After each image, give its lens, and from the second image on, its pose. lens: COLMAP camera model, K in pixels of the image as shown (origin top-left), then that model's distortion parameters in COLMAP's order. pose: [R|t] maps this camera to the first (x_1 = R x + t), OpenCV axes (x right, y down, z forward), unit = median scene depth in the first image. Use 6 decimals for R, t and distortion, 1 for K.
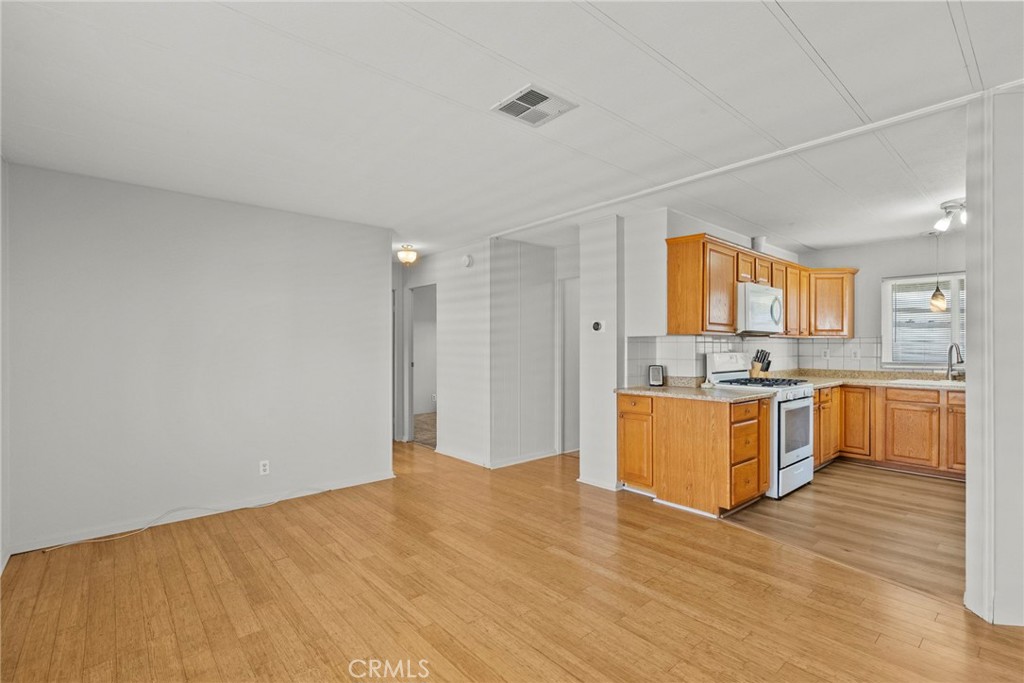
lens RADIAL K [[469.3, 0, 513.3], [0, 469.3, 344.7], [0, 0, 1]] dist [-0.000056, 0.000231]
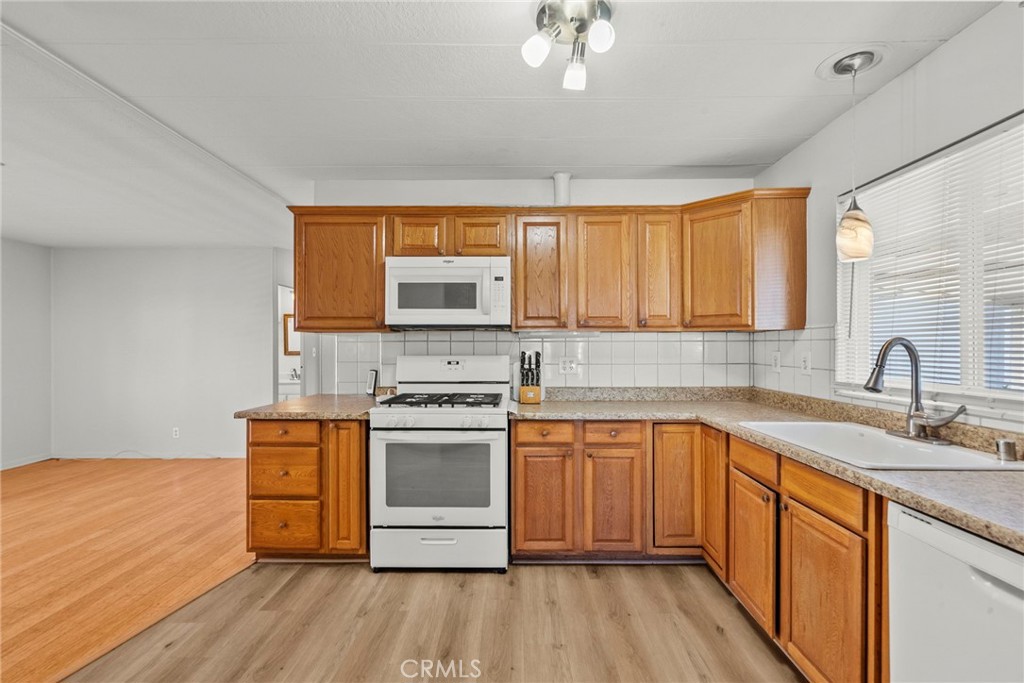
lens RADIAL K [[469.3, 0, 513.3], [0, 469.3, 344.7], [0, 0, 1]] dist [-0.000056, 0.000231]
pose [[0.748118, -0.002589, -0.663561, 1.163816], [0.003572, 0.999994, 0.000126, 0.000776], [0.663556, -0.002464, 0.748123, 0.619367]]
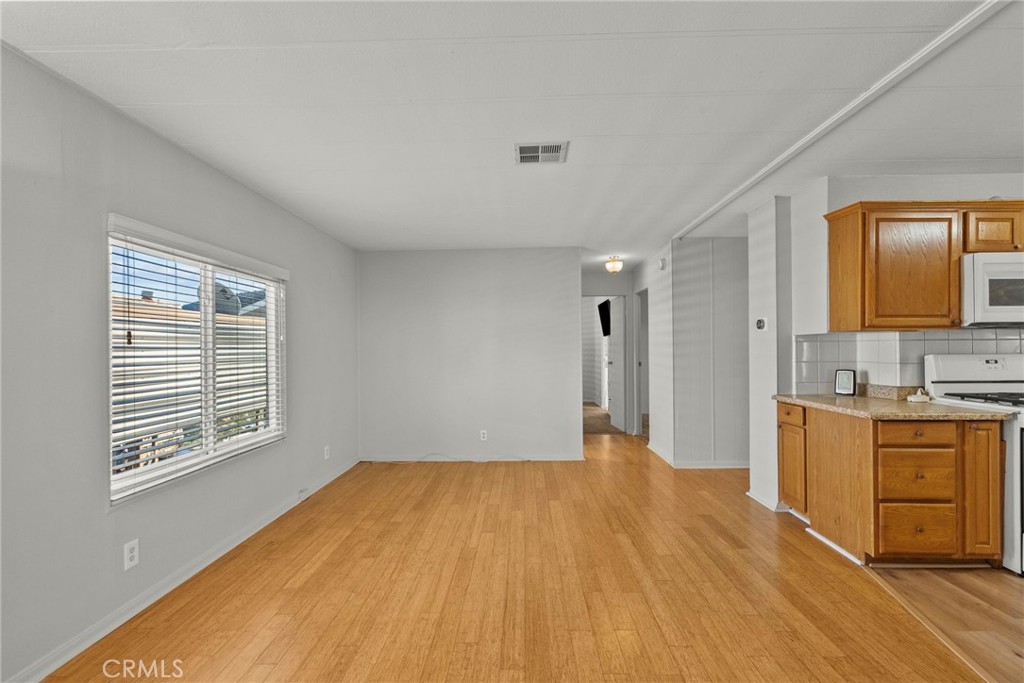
lens RADIAL K [[469.3, 0, 513.3], [0, 469.3, 344.7], [0, 0, 1]] dist [-0.000056, 0.000231]
pose [[0.739629, -0.009629, -0.672945, 0.477089], [0.009406, 0.999948, -0.003971, -0.001015], [0.672949, -0.003393, 0.739681, 0.027017]]
